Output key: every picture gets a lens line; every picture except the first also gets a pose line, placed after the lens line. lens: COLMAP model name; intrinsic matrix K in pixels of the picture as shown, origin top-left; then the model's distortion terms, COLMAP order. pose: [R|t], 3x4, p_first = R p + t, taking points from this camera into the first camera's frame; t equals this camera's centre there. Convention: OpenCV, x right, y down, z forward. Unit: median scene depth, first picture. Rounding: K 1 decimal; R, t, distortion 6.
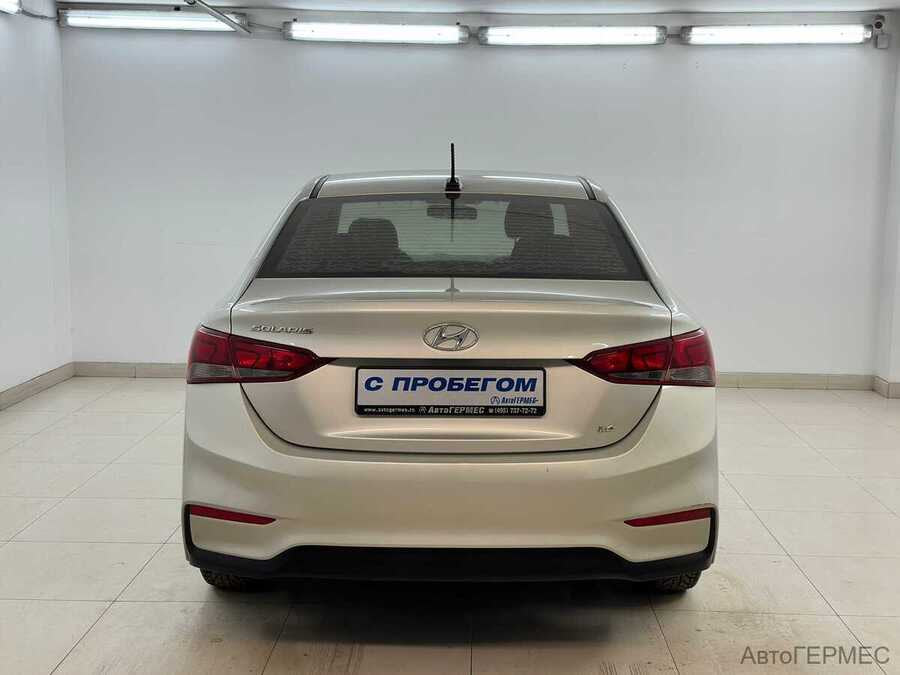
lens RADIAL K [[1153.2, 0, 450.0], [0, 1153.2, 337.5], [0, 0, 1]] dist [0.243586, -0.602827]
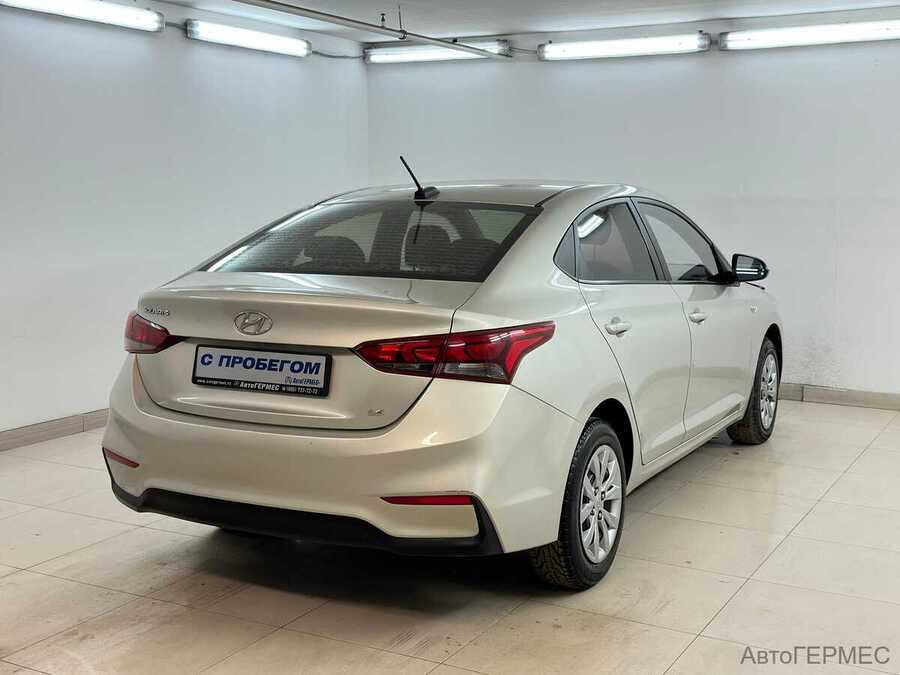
lens RADIAL K [[1153.2, 0, 450.0], [0, 1153.2, 337.5], [0, 0, 1]] dist [0.243586, -0.602827]
pose [[0.876700, 0.050830, -0.478344, 0.728117], [-0.055843, 0.998433, 0.003747, -0.001215], [0.477784, 0.023428, 0.878165, 0.062050]]
